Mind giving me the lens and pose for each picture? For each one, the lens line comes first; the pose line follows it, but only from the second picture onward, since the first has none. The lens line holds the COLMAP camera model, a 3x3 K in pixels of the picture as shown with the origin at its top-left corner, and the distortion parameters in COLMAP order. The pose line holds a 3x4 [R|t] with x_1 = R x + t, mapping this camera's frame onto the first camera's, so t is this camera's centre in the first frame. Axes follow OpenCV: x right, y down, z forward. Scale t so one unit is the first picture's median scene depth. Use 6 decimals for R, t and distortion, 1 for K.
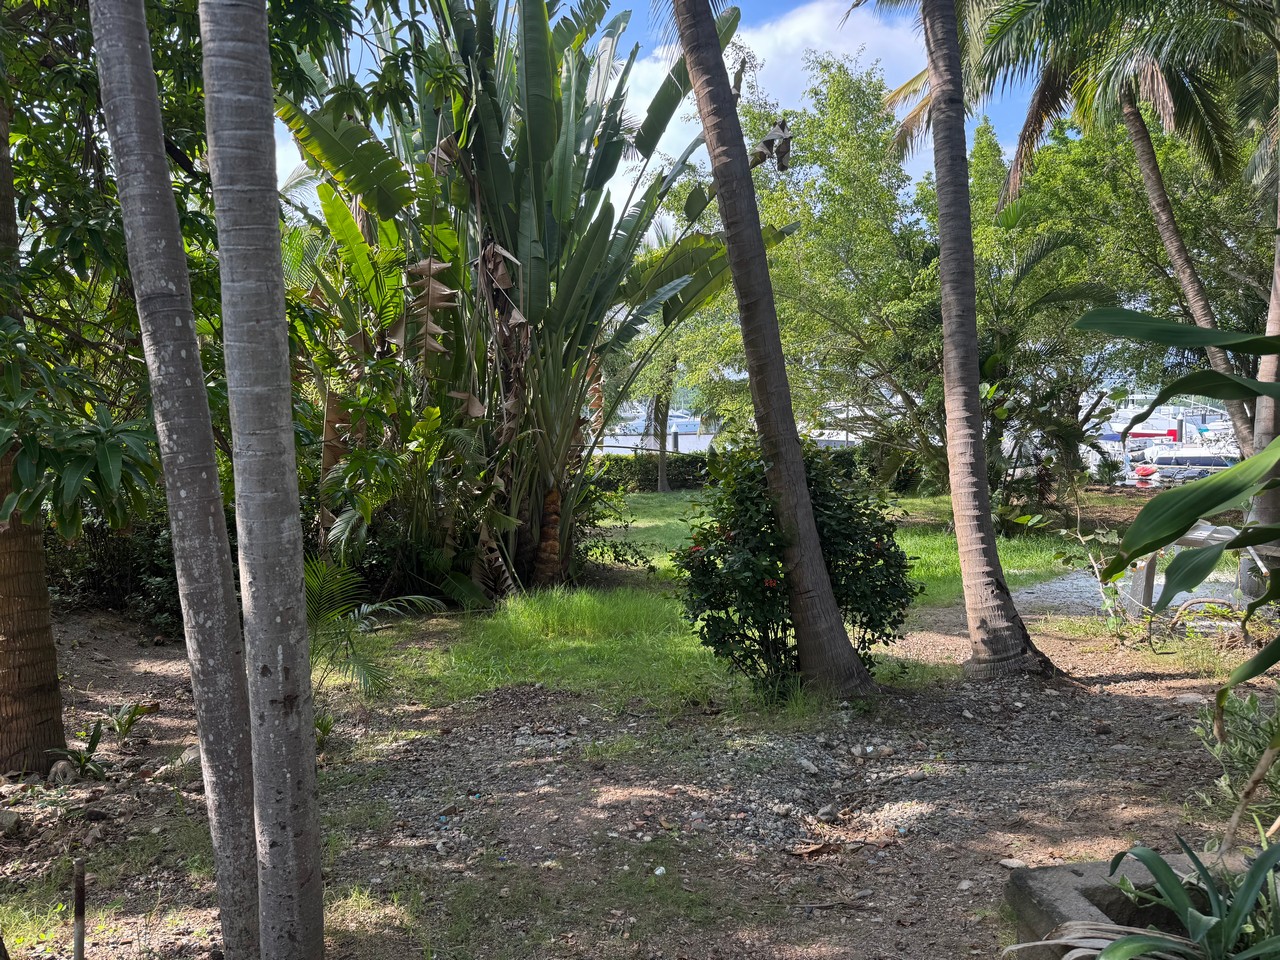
lens RADIAL K [[891.5, 0, 634.5], [0, 891.5, 481.0], [0, 0, 1]] dist [0.137824, -0.252726]
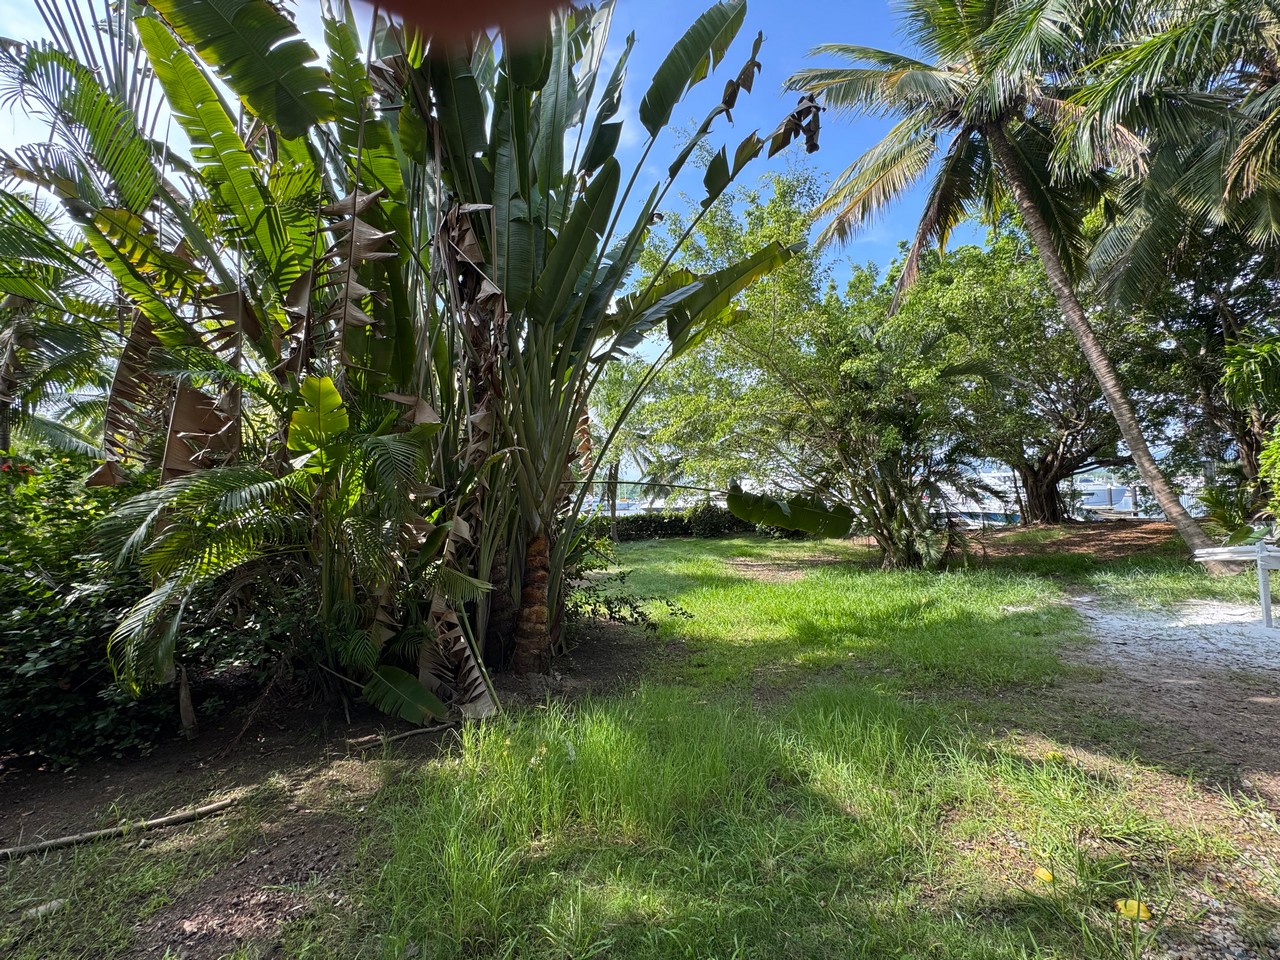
lens RADIAL K [[510.3, 0, 640.0], [0, 510.3, 481.1], [0, 0, 1]] dist [-0.002147, 0.000028]
pose [[0.992338, -0.013700, 0.122790, -0.065961], [0.027528, 0.993368, -0.111639, 0.015736], [-0.120446, 0.114164, 0.986134, 0.623115]]
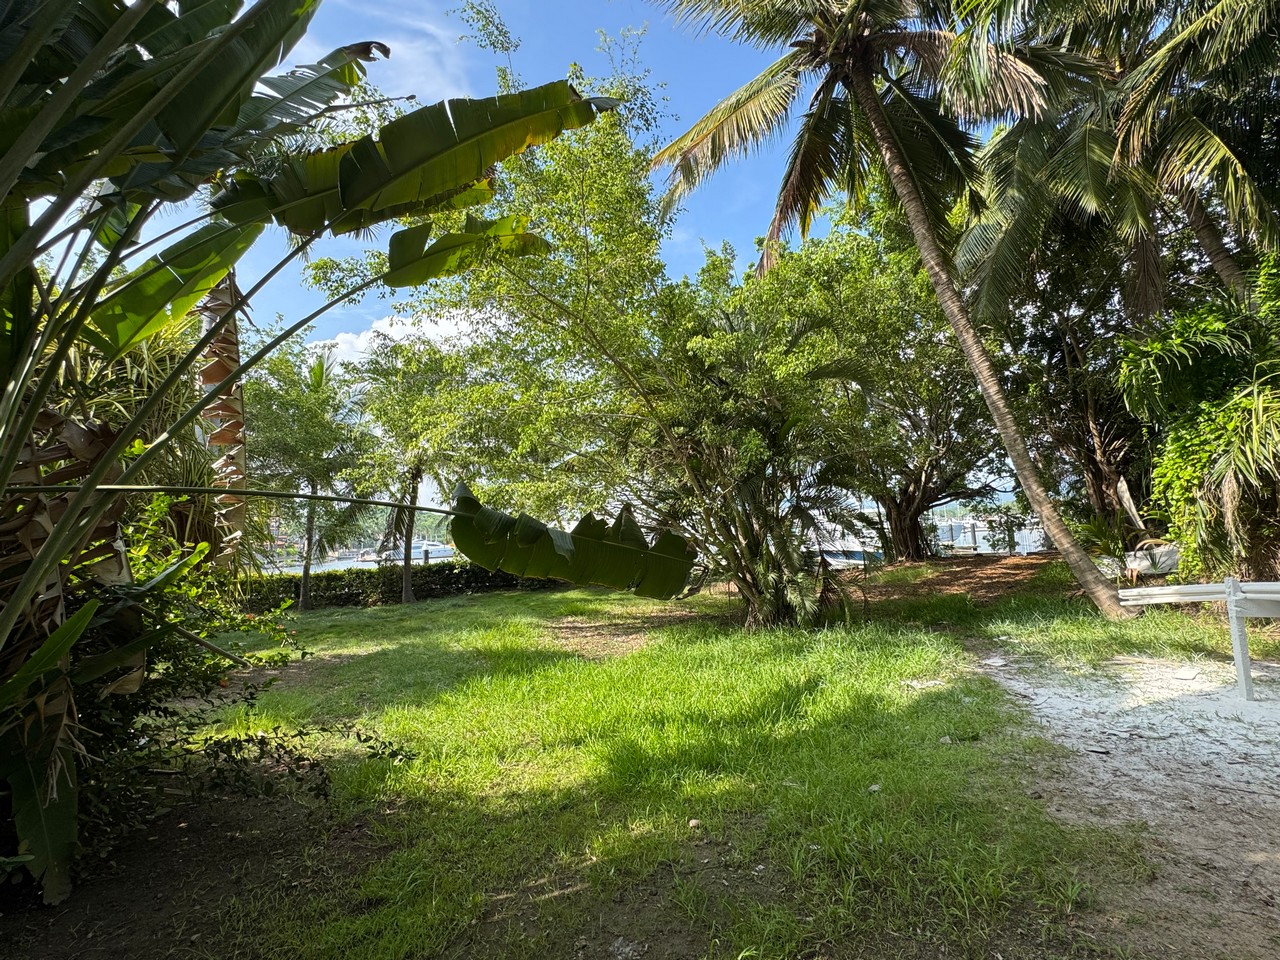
lens RADIAL K [[580.6, 0, 640.0], [0, 580.6, 480.0], [0, 0, 1]] dist [0.001708, -0.000133]
pose [[0.924760, 0.006941, 0.380488, 0.069513], [0.062503, 0.983486, -0.169852, 0.010665], [-0.375383, 0.180854, 0.909054, 0.836588]]
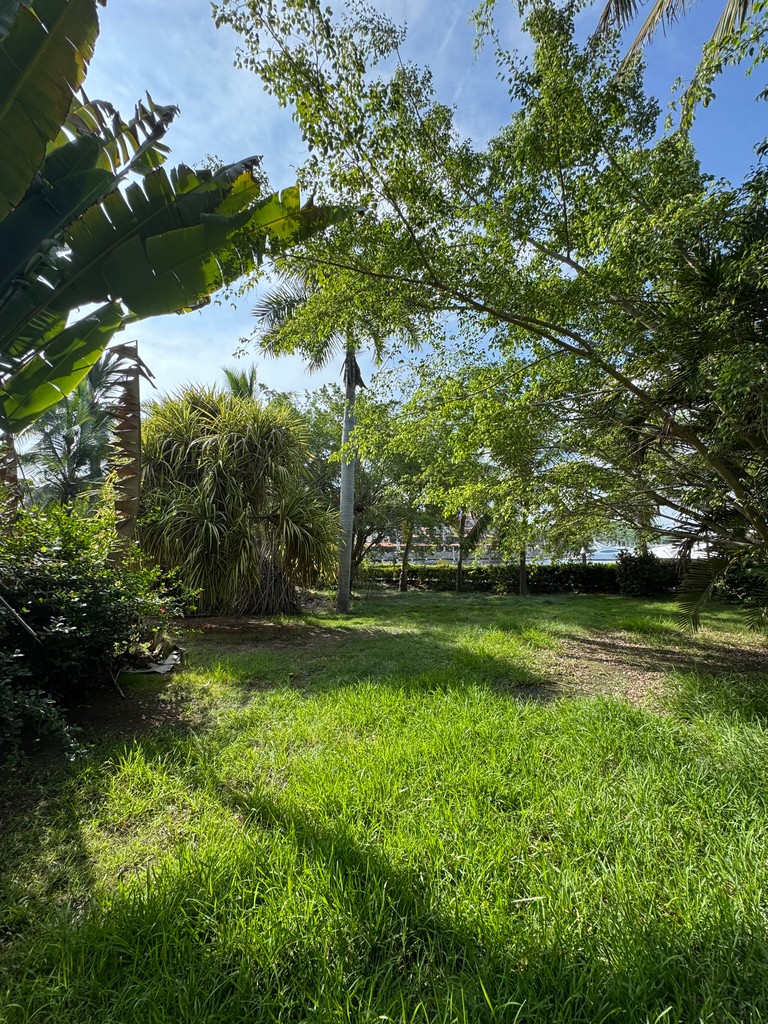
lens RADIAL K [[408.2, 0, 382.1], [0, 408.2, 510.5], [0, 0, 1]] dist [-0.002147, 0.000028]
pose [[0.873482, -0.054139, -0.483837, 0.396910], [-0.031280, 0.985504, -0.166743, -0.009371], [0.485850, 0.160782, 0.859127, 1.116599]]
